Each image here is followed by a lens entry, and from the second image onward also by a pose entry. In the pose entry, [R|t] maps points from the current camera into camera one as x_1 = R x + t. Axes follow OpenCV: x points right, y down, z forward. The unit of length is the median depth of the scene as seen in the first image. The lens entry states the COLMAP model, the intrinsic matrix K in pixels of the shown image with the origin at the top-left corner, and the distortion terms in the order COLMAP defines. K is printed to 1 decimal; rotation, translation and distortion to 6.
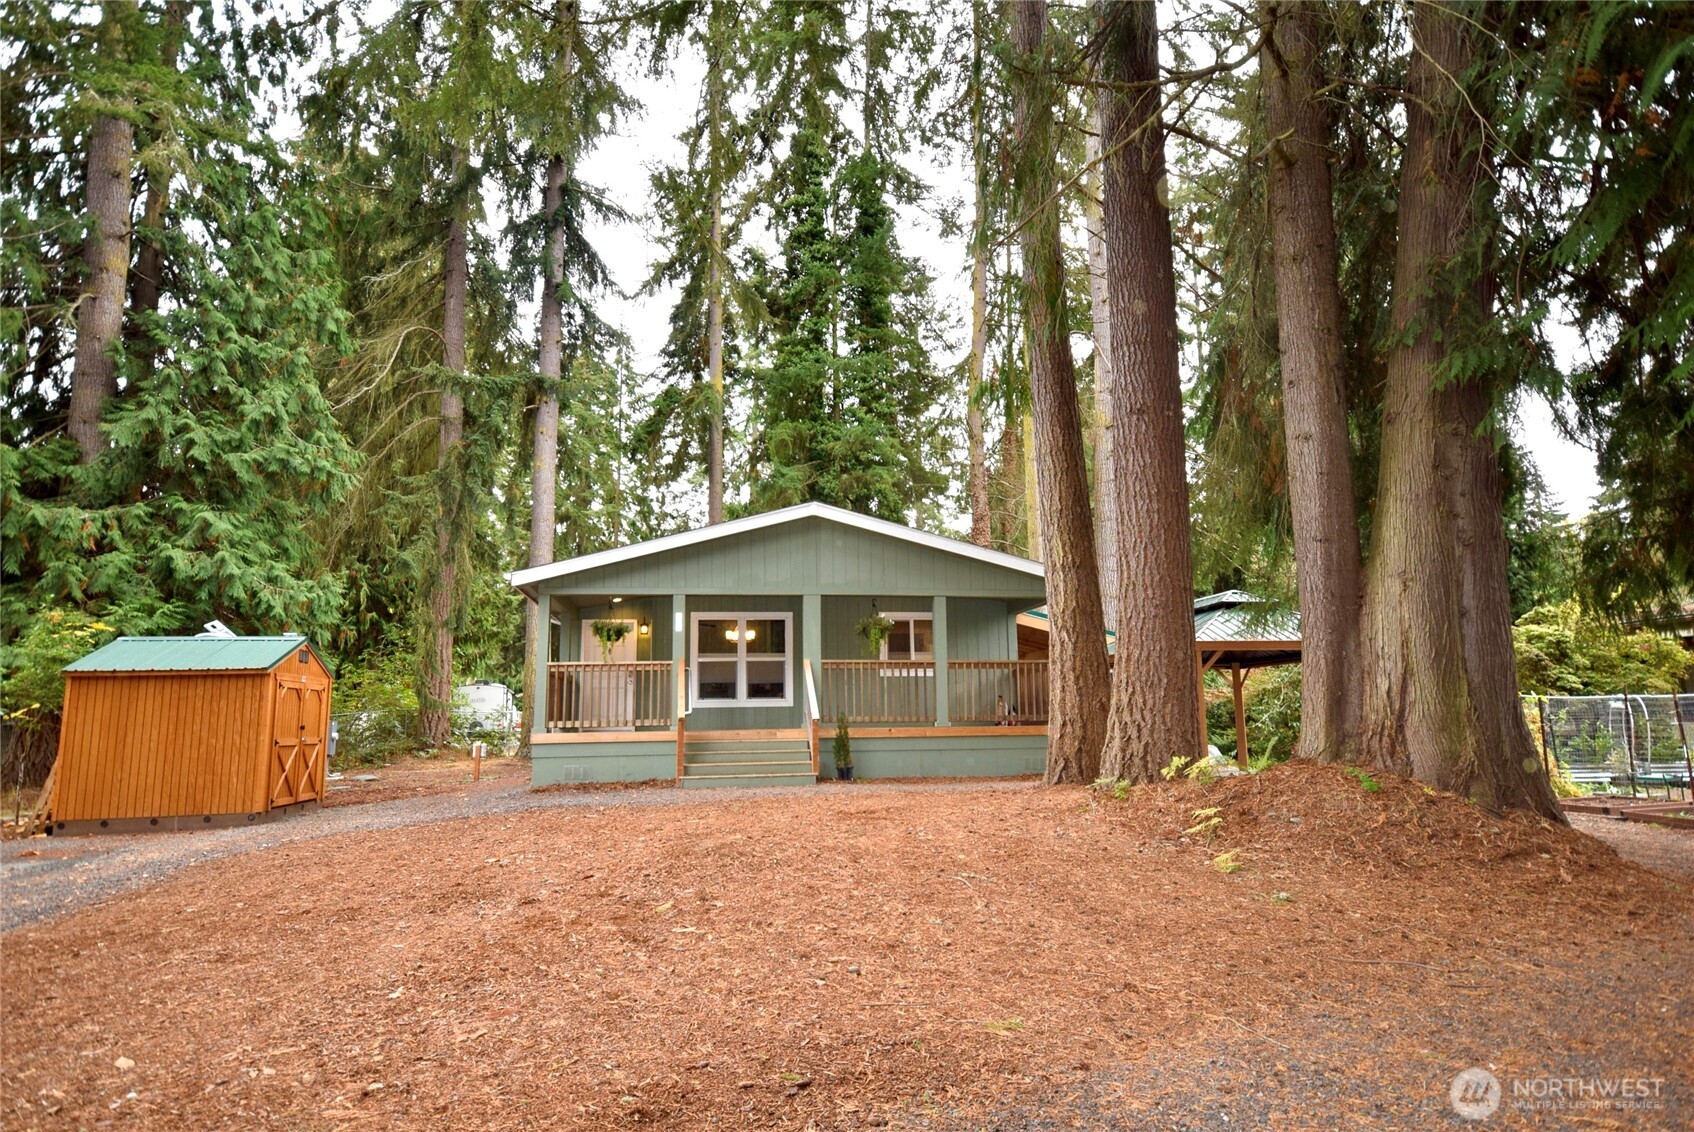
lens RADIAL K [[992.5, 0, 842.5], [0, 992.5, 568.9], [0, 0, 1]] dist [-0.004661, -0.000177]
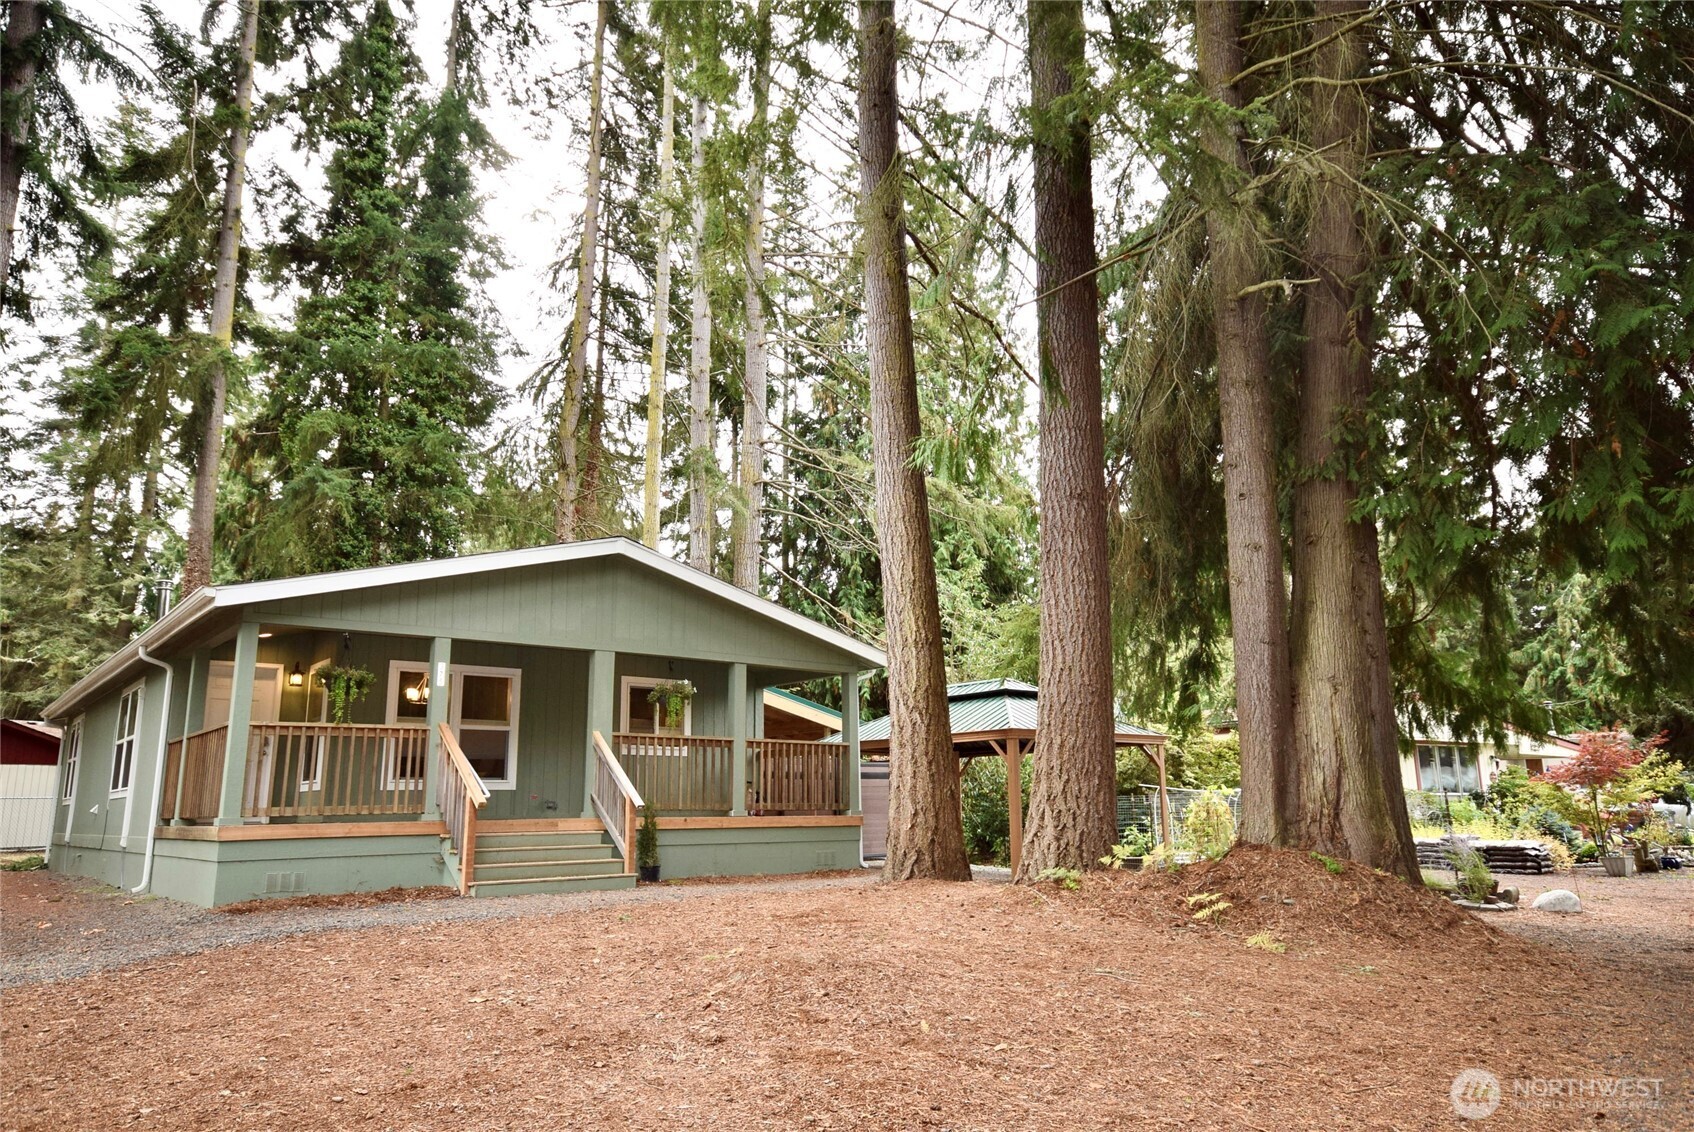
lens RADIAL K [[1169.2, 0, 853.5], [0, 1169.2, 566.2], [0, 0, 1]] dist [0.000936, 0.006757]
pose [[0.848661, 0.111068, 0.517144, -0.366451], [-0.081958, 0.993509, -0.078880, 0.016676], [-0.522549, 0.024559, 0.852256, 0.085915]]
